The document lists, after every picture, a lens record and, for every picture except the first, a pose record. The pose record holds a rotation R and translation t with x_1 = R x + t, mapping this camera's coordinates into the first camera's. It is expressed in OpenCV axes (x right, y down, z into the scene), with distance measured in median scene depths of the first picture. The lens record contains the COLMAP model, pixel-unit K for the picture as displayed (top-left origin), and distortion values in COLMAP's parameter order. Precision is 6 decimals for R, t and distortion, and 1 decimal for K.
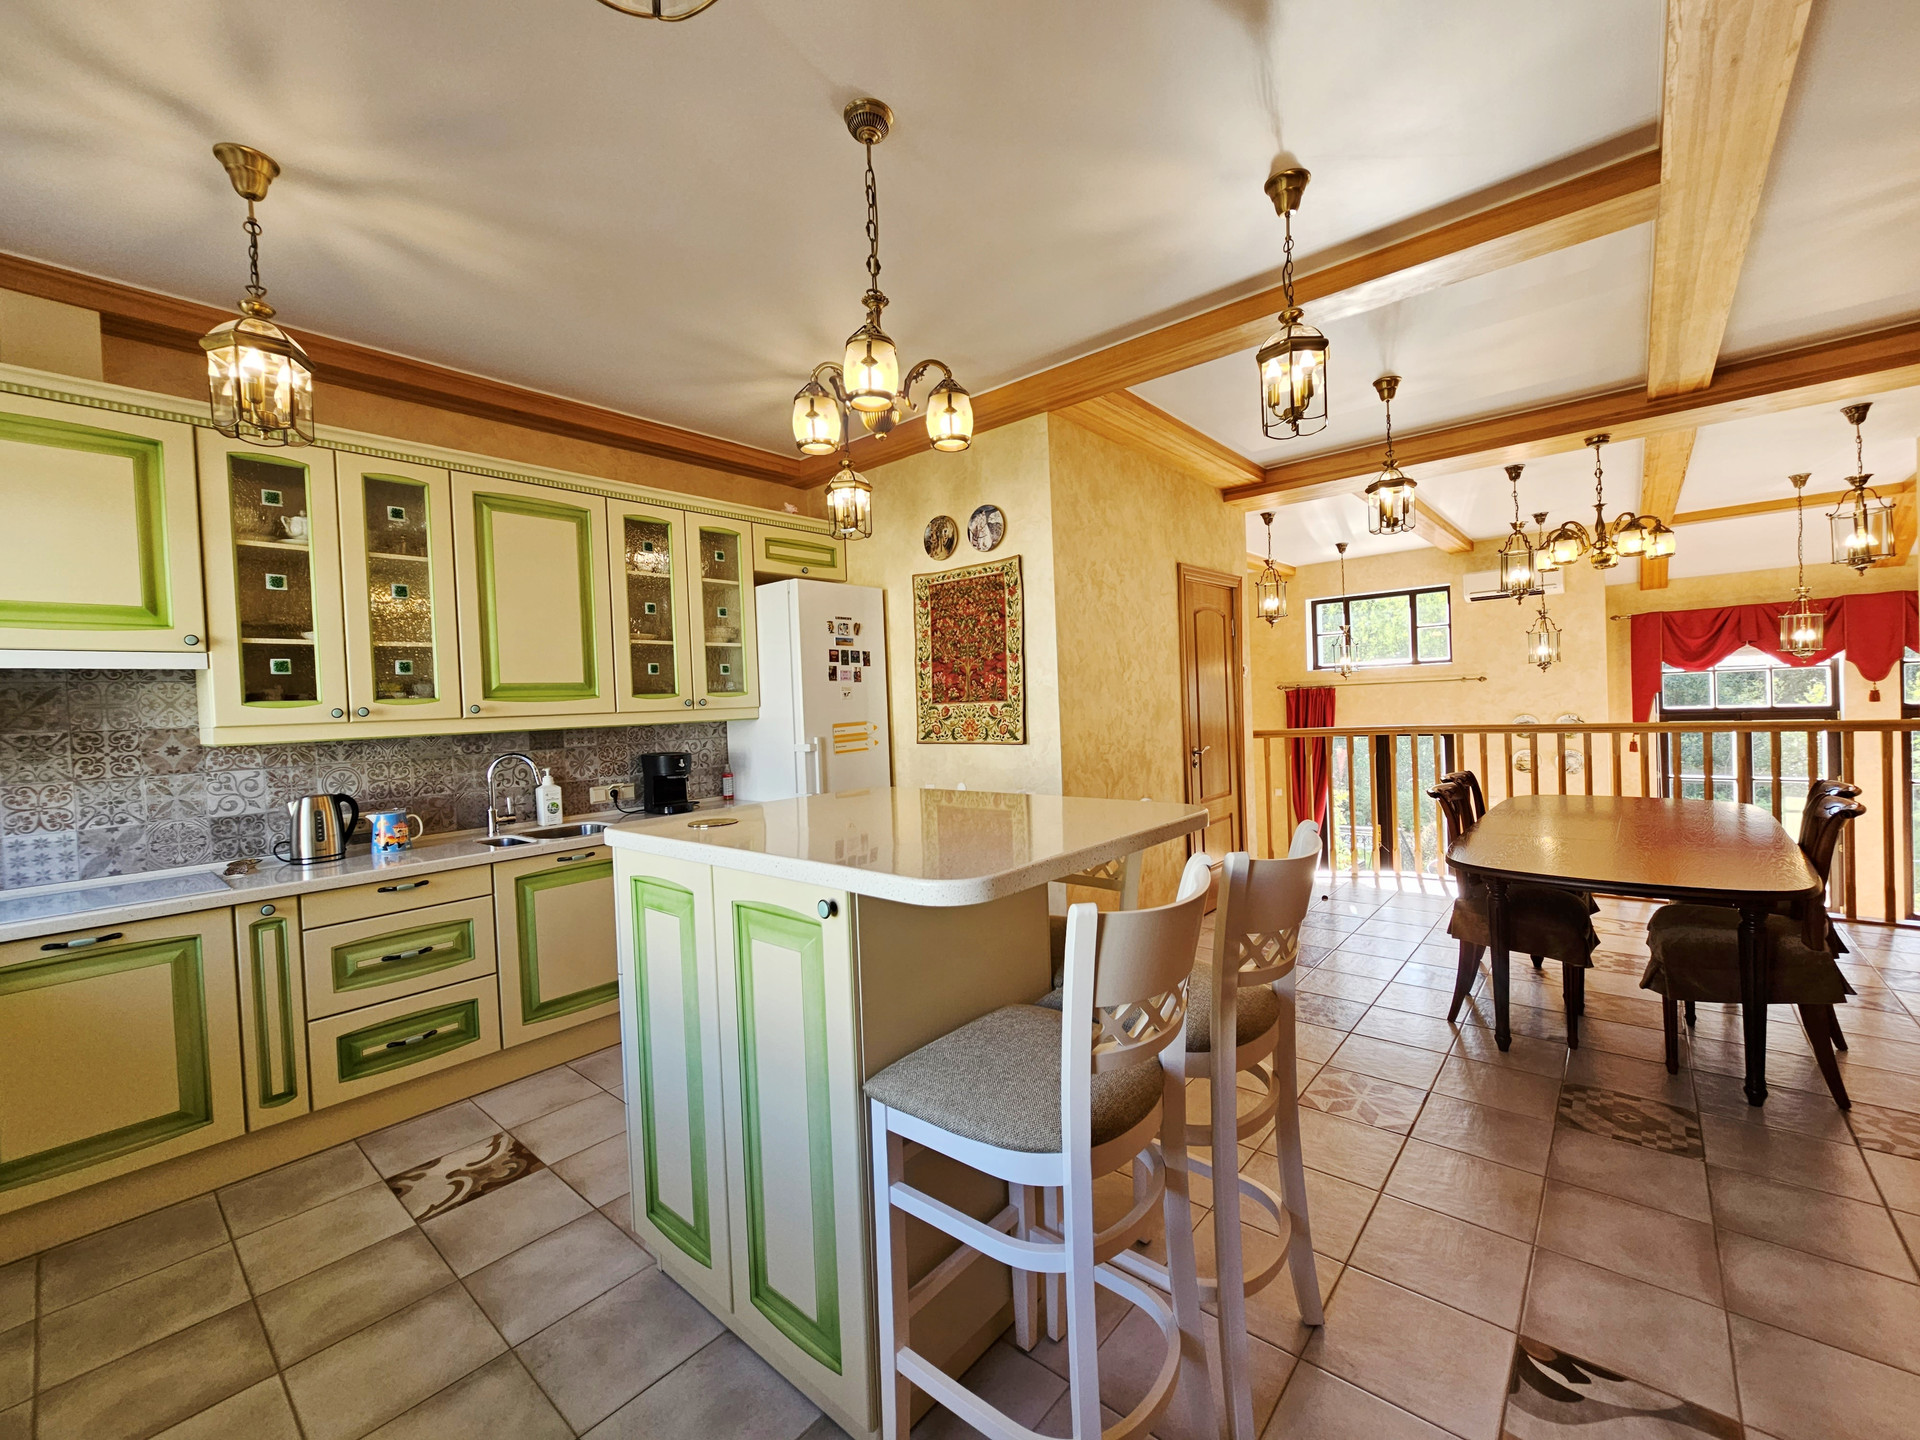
lens RADIAL K [[780.1, 0, 956.3], [0, 780.1, 735.0], [0, 0, 1]] dist [-0.001841, 0.000047]
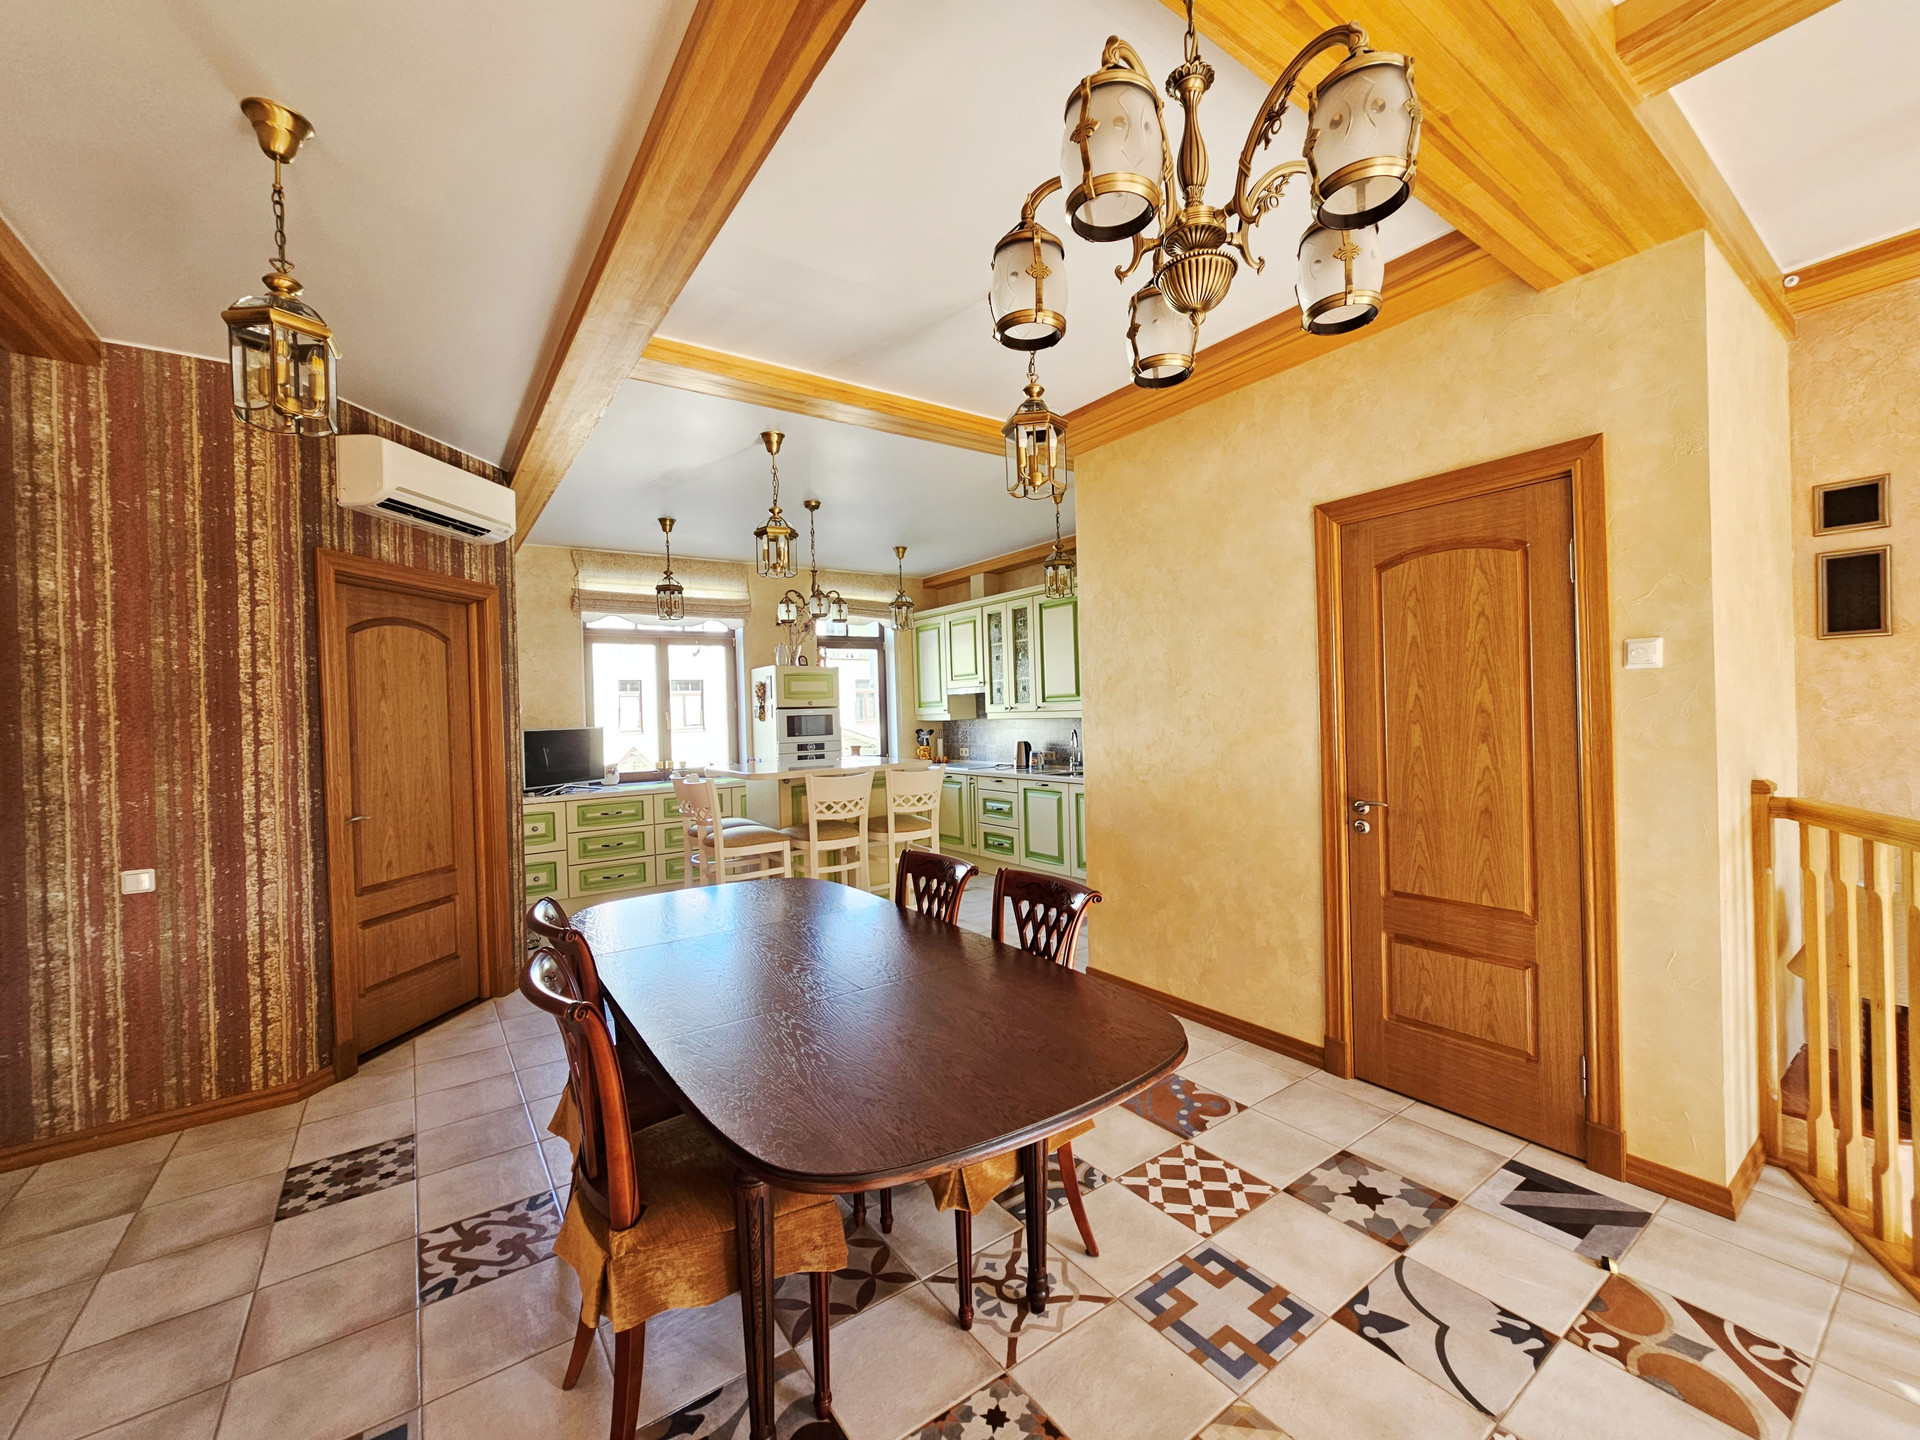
lens RADIAL K [[780.1, 0, 958.9], [0, 780.1, 705.0], [0, 0, 1]] dist [-0.001841, 0.000047]
pose [[-0.245340, 0.043925, -0.968441, 1.243473], [0.009870, 0.999034, 0.042813, -0.110269], [0.969387, 0.000945, -0.245537, 1.099688]]
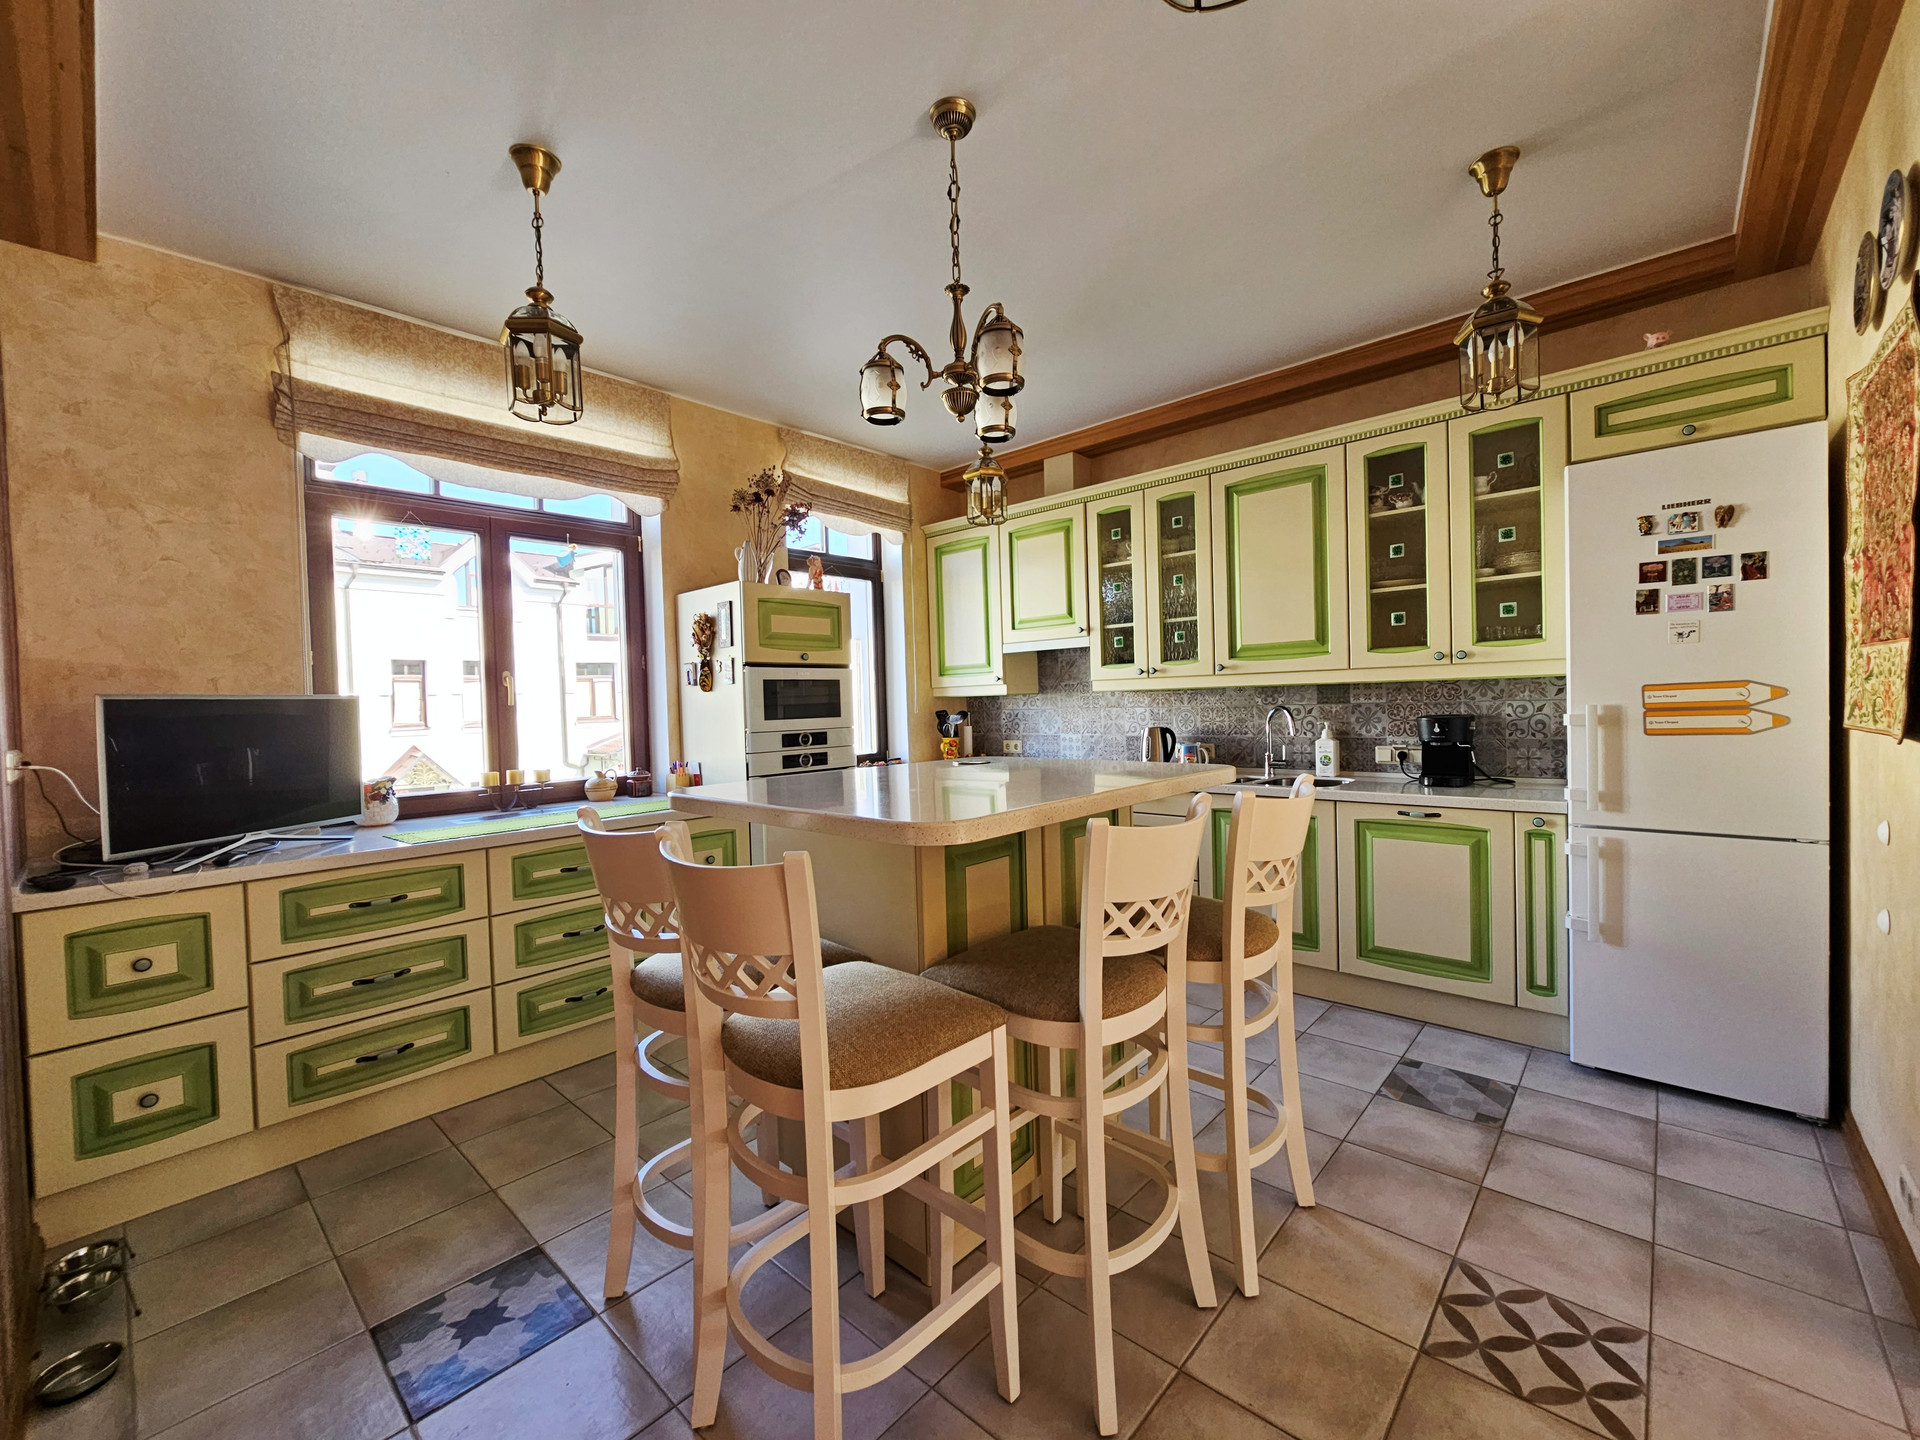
lens RADIAL K [[780.1, 0, 958.3], [0, 780.1, 711.9], [0, 0, 1]] dist [-0.001841, 0.000047]
pose [[-0.031120, 0.060023, -0.997712, 0.514452], [-0.005050, 0.998173, 0.060208, -0.029903], [0.999503, 0.006912, -0.030760, 0.527565]]
